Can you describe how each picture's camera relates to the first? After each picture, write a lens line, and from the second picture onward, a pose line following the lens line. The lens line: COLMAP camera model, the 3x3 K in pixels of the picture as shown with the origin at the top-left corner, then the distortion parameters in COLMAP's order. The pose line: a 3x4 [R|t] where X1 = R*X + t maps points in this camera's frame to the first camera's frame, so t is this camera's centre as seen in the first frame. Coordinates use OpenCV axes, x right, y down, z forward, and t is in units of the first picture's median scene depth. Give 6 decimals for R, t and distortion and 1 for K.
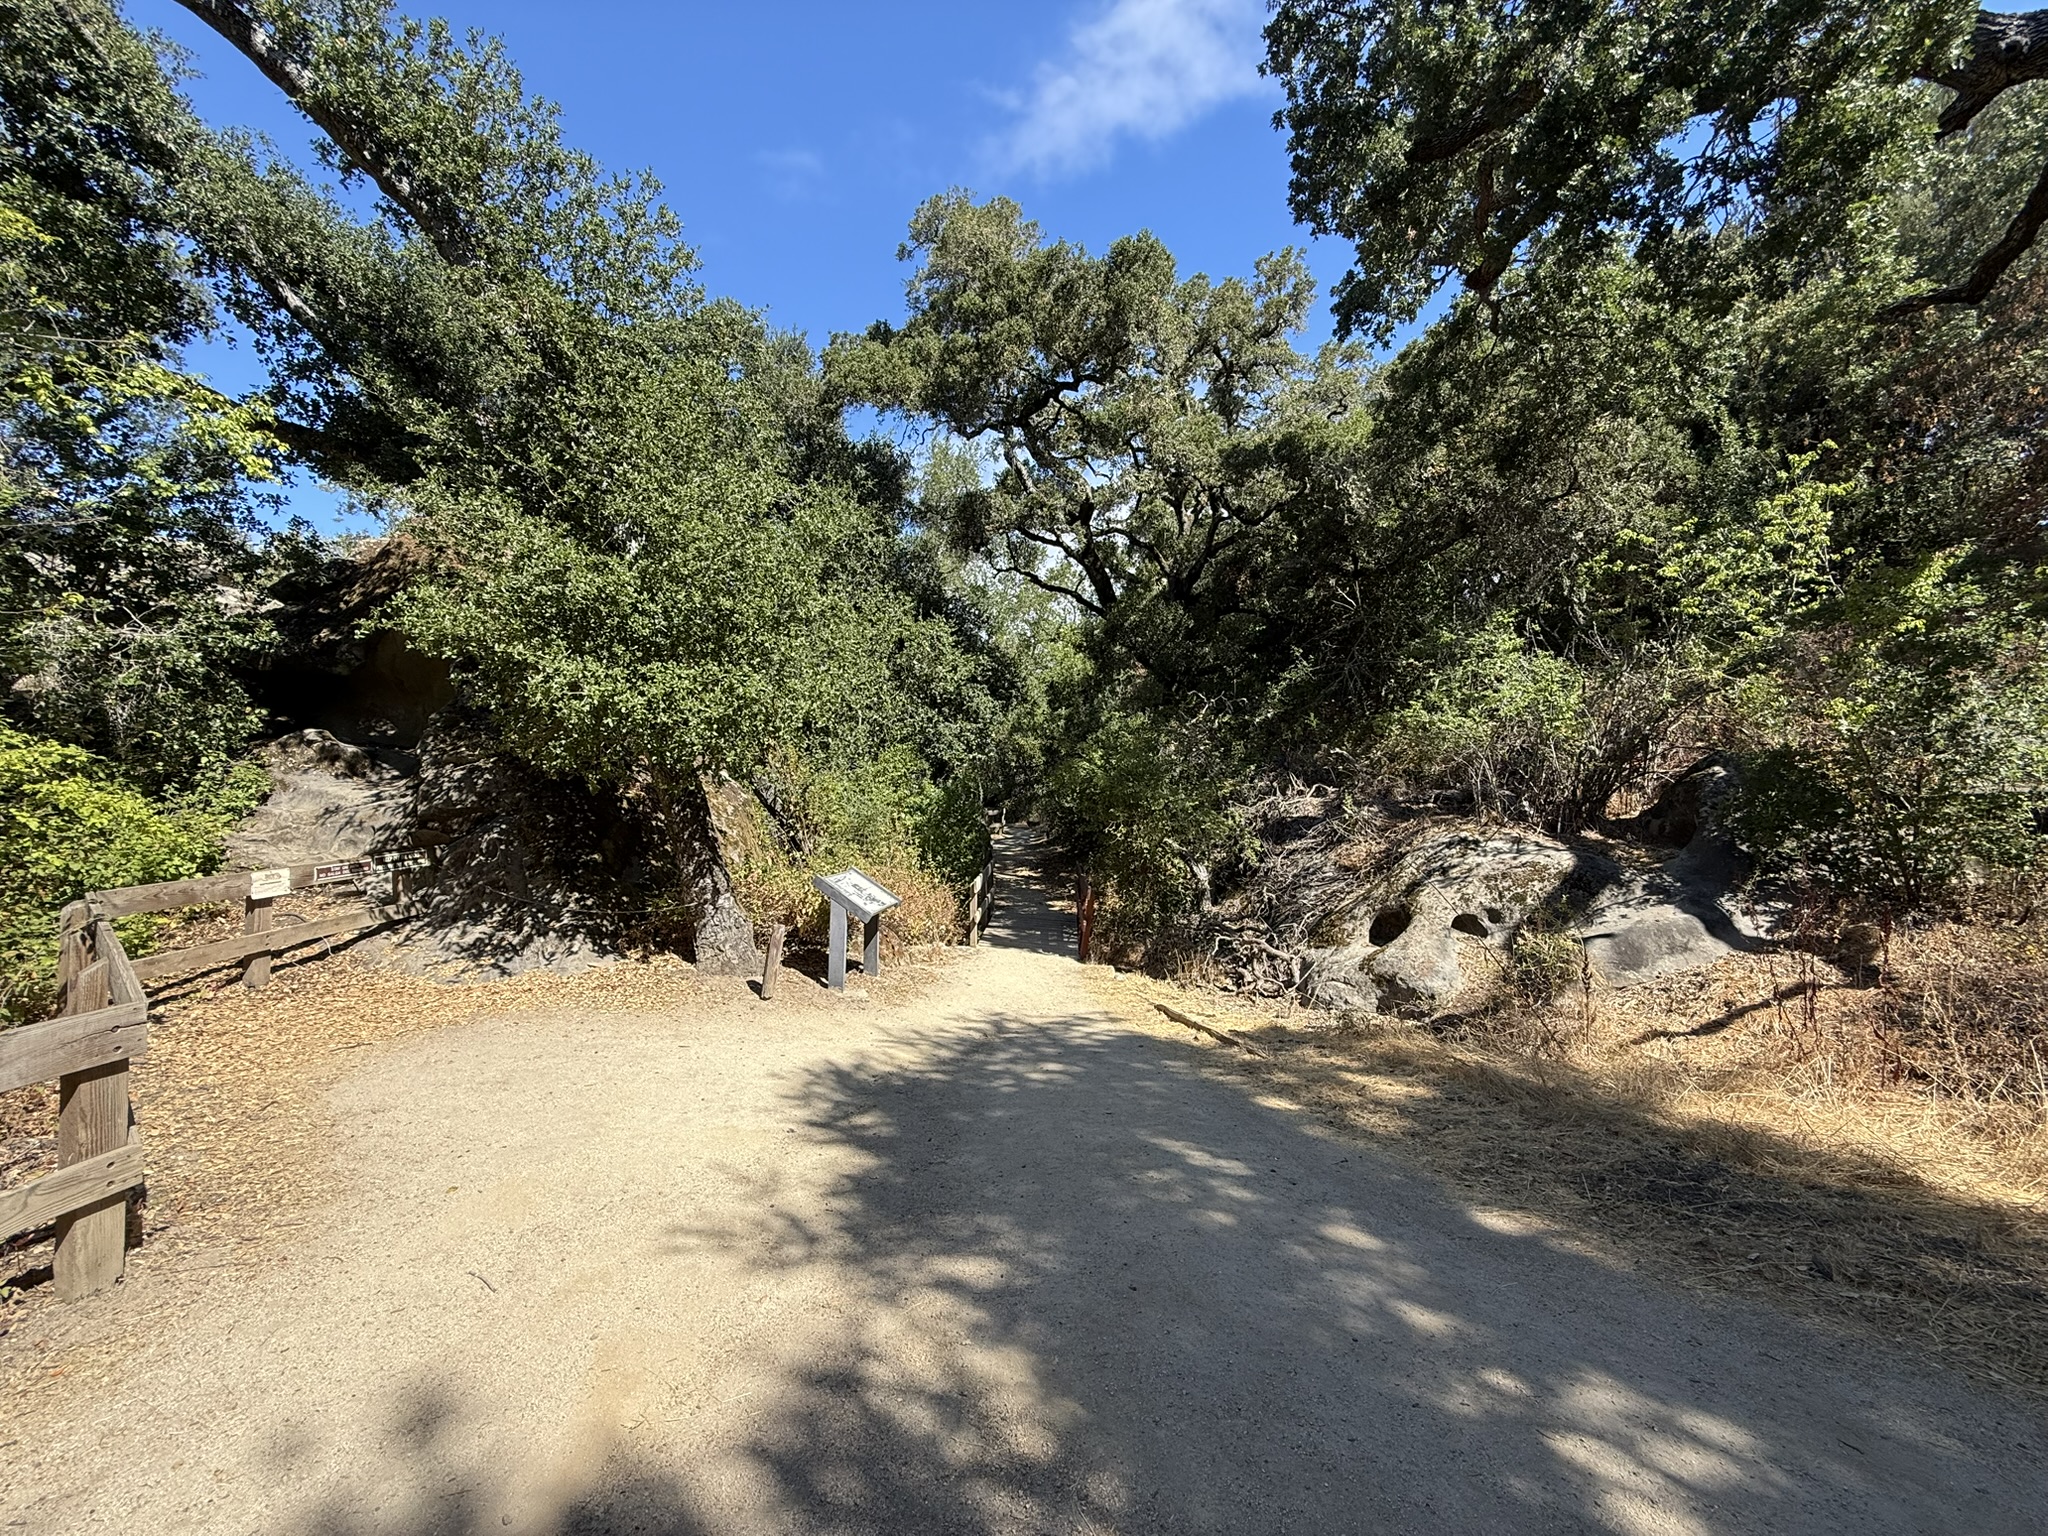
lens RADIAL K [[815.7, 0, 1024.0], [0, 815.7, 768.0], [0, 0, 1]] dist [-0.000333, 0.000009]
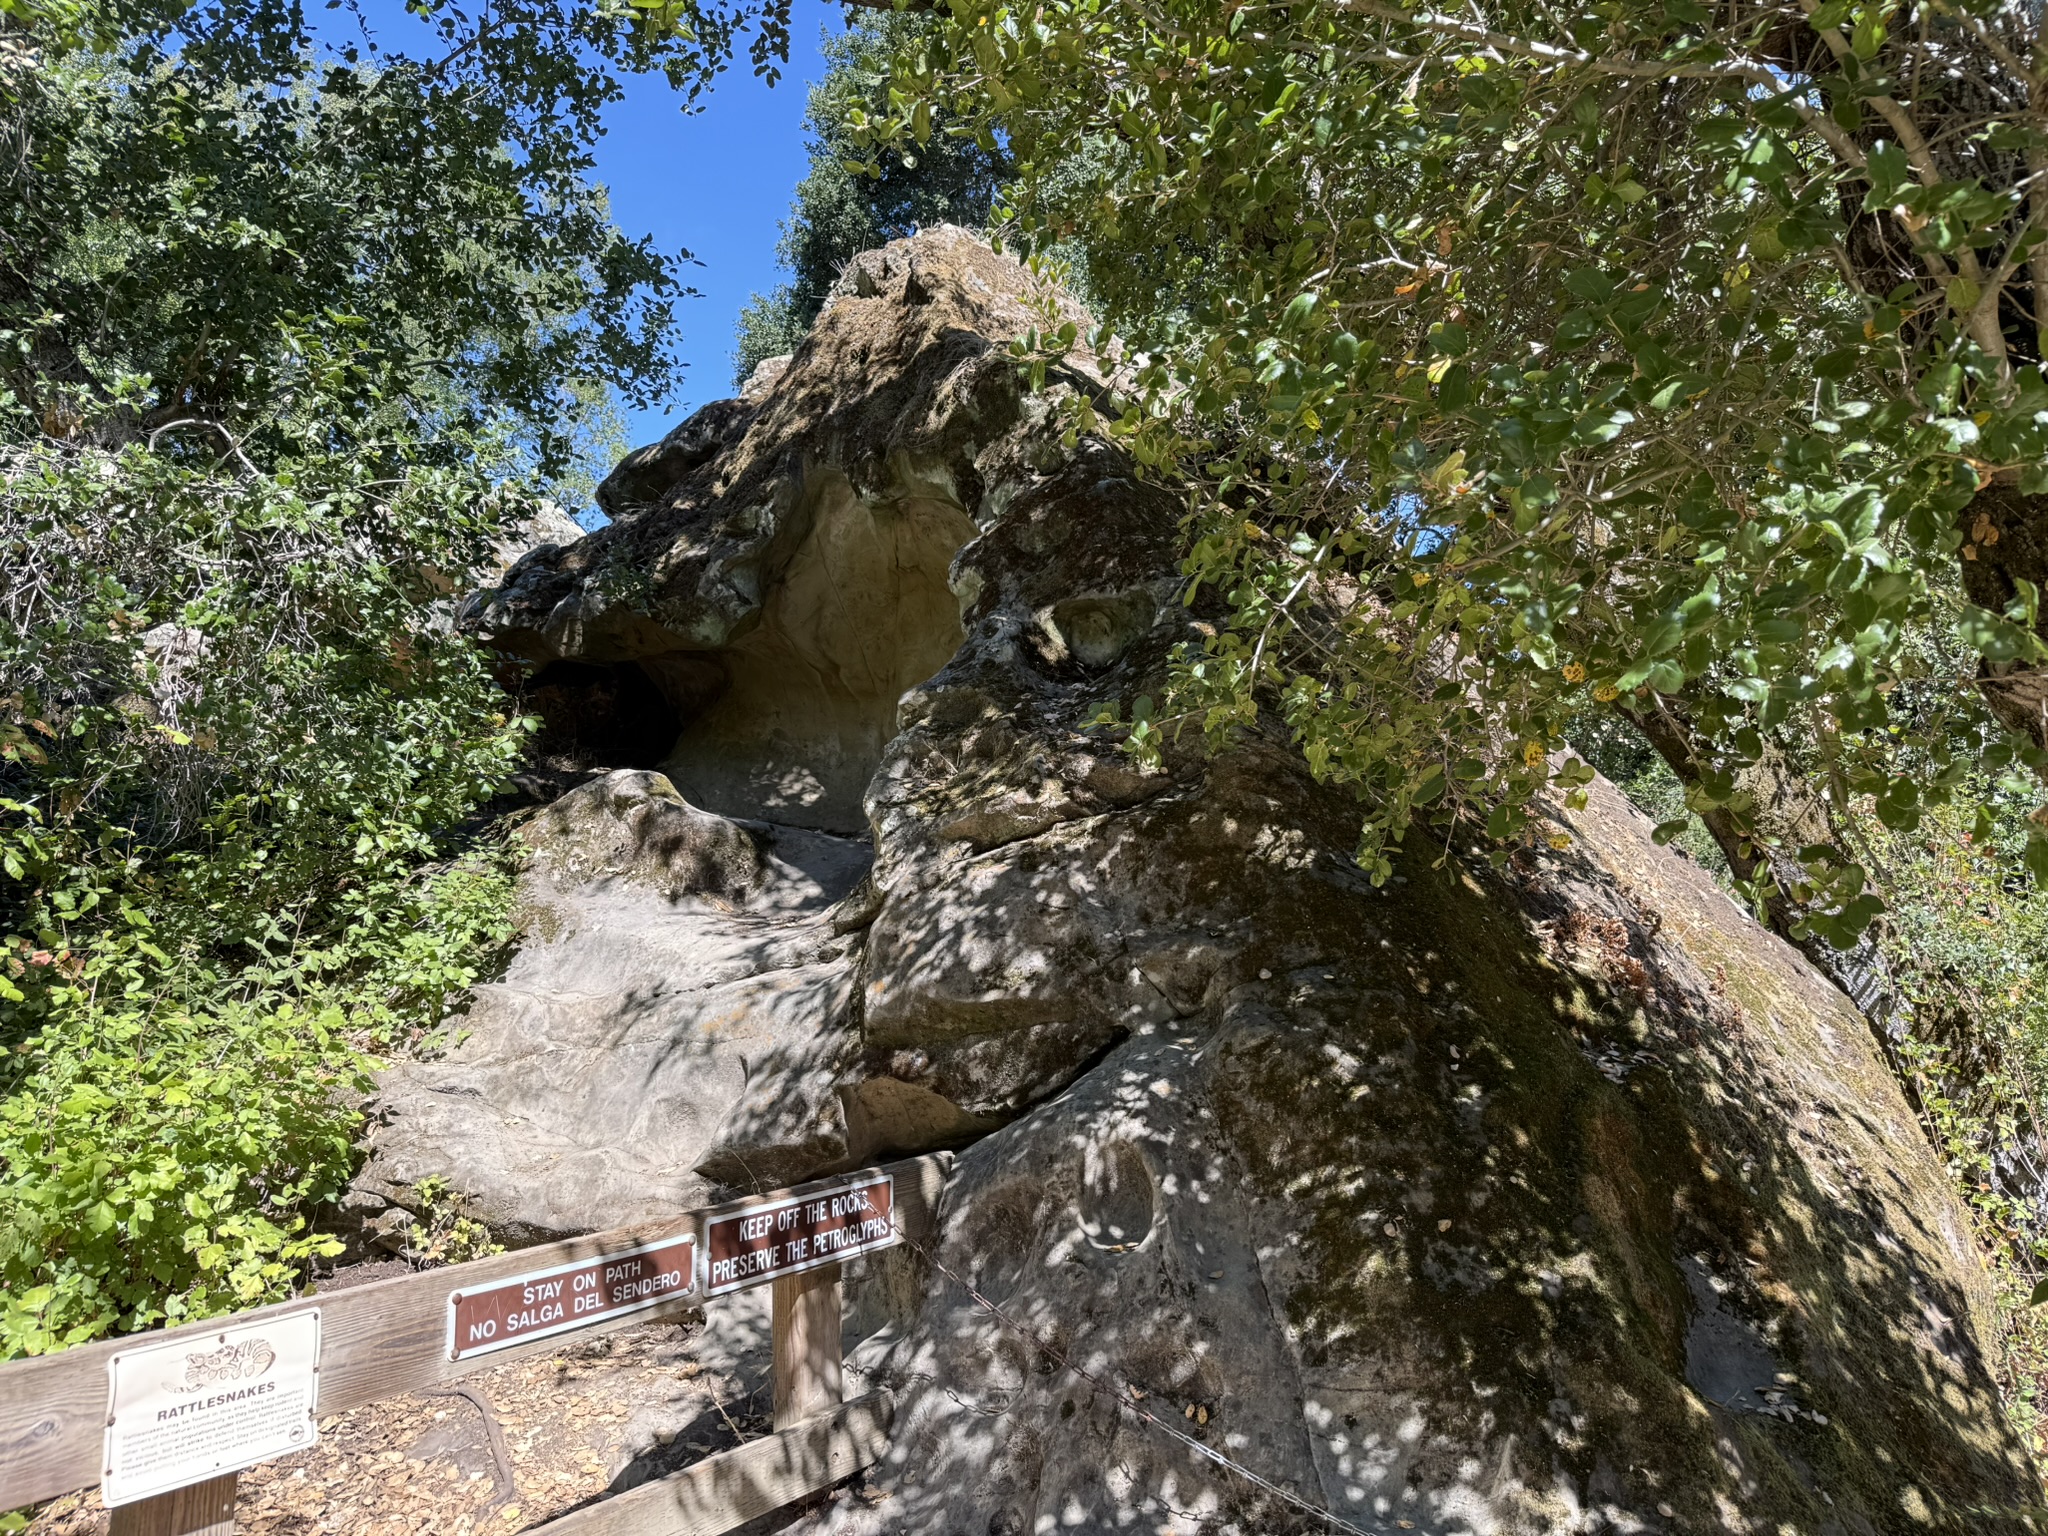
lens RADIAL K [[1462.5, 0, 1024.0], [0, 1462.5, 768.0], [0, 0, 1]] dist [0.126367, -0.082250]
pose [[0.864179, -0.053970, -0.500281, -0.432649], [-0.003209, 0.993620, -0.112733, 0.027088], [0.503174, 0.099026, 0.858493, 0.577348]]
